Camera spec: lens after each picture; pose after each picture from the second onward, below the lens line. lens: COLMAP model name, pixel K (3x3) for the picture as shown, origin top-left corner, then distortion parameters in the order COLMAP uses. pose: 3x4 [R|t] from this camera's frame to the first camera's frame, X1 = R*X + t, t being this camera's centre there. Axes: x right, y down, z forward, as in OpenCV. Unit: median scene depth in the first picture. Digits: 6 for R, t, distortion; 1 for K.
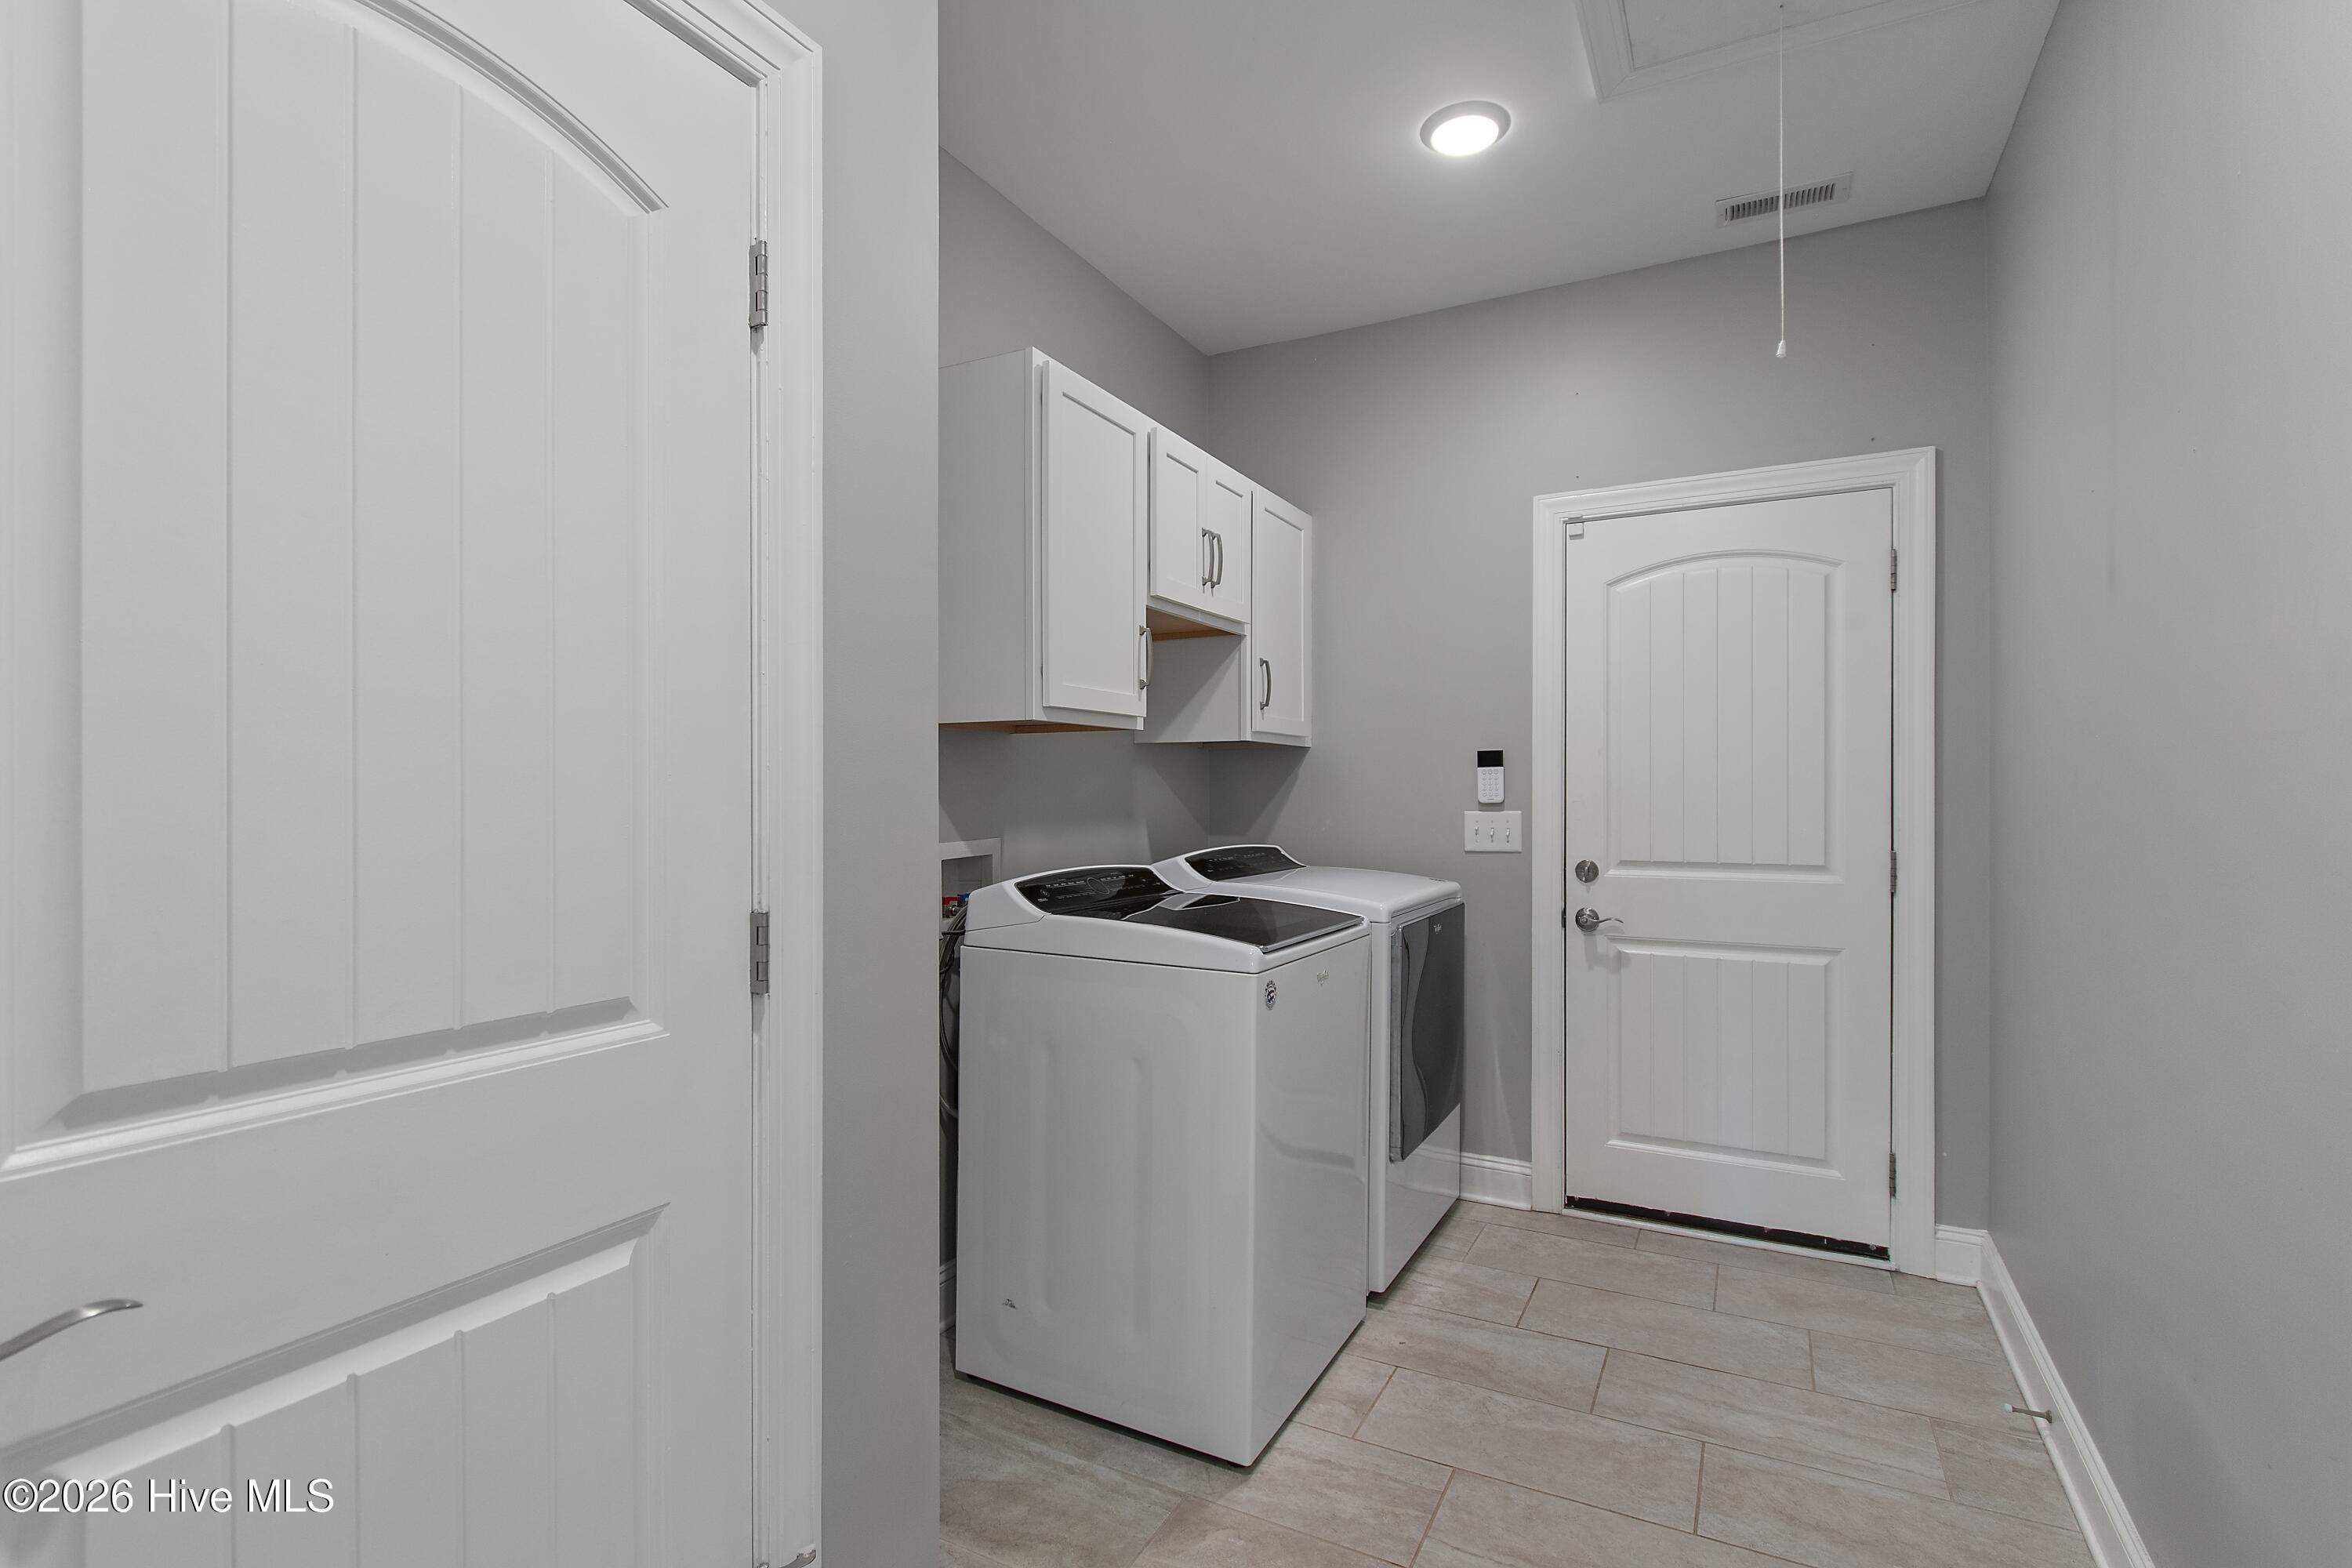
lens RADIAL K [[1093.8, 0, 1171.0], [0, 1093.8, 791.3], [0, 0, 1]] dist [0.002475, 0.000611]
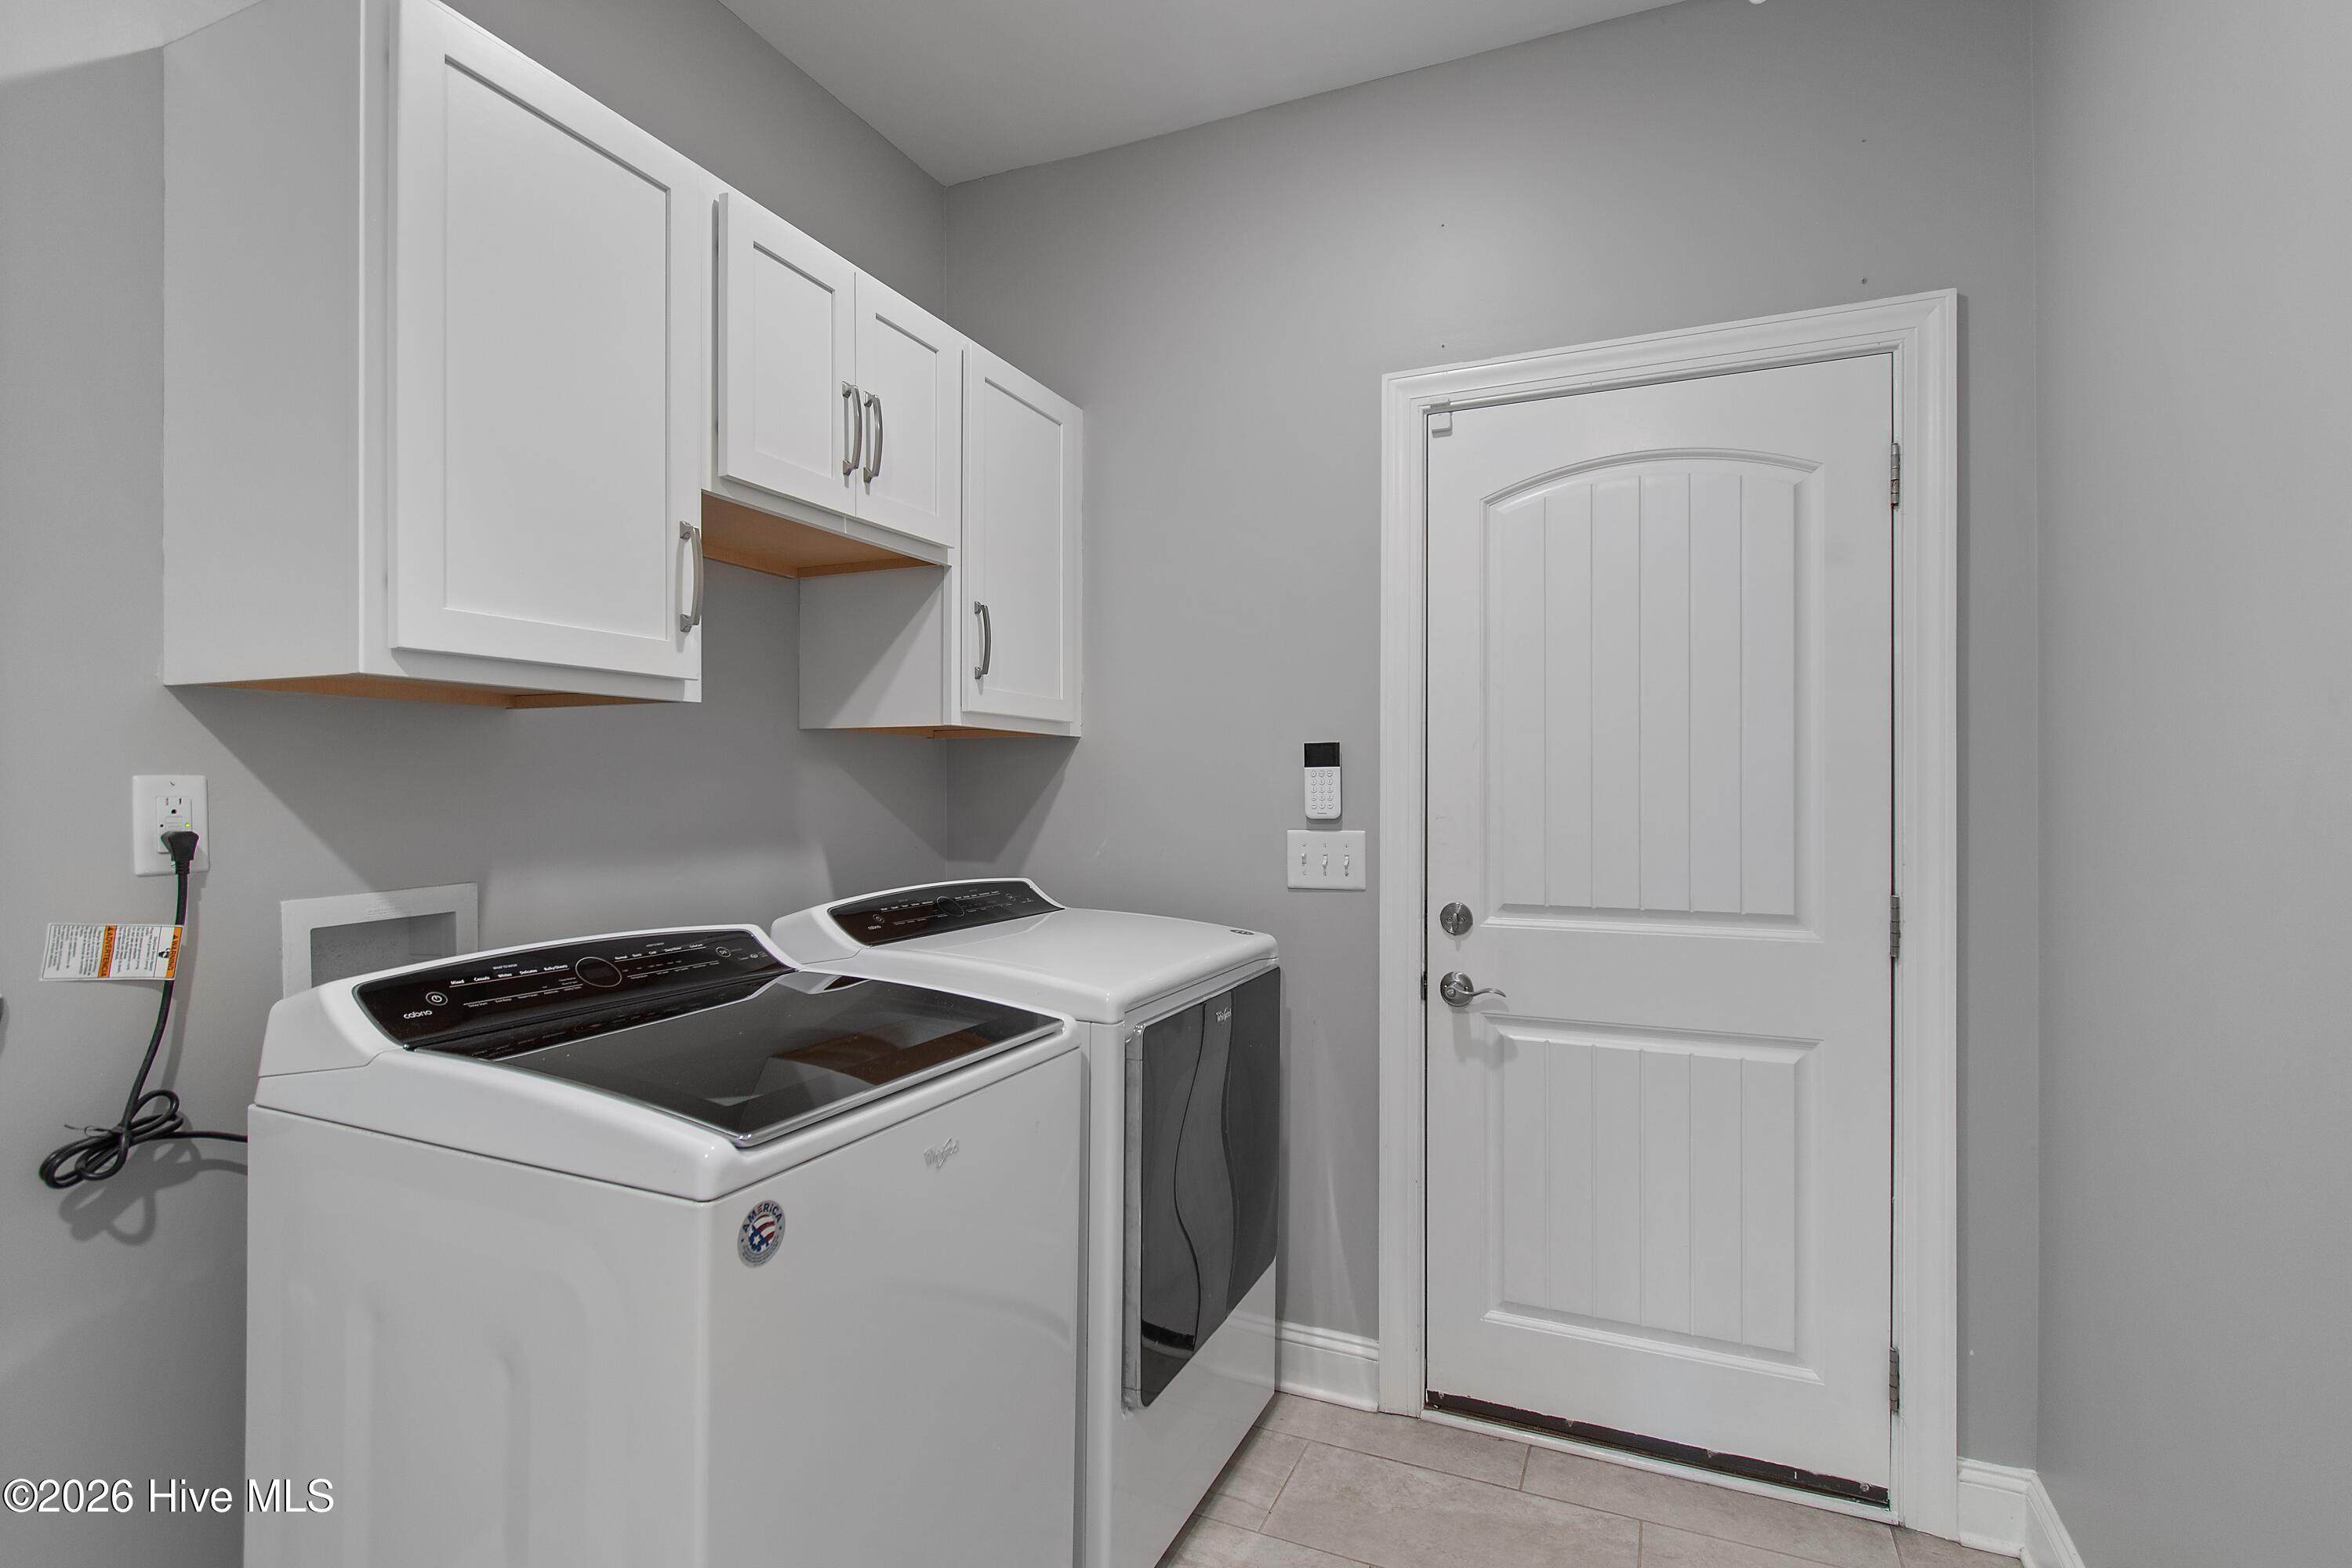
lens RADIAL K [[1093.8, 0, 1184.8], [0, 1093.8, 781.5], [0, 0, 1]] dist [0.002475, 0.000611]
pose [[0.997383, 0.002986, 0.072237, 0.174204], [-0.002517, 0.999975, -0.006575, -0.009167], [-0.072255, 0.006376, 0.997366, 0.354988]]
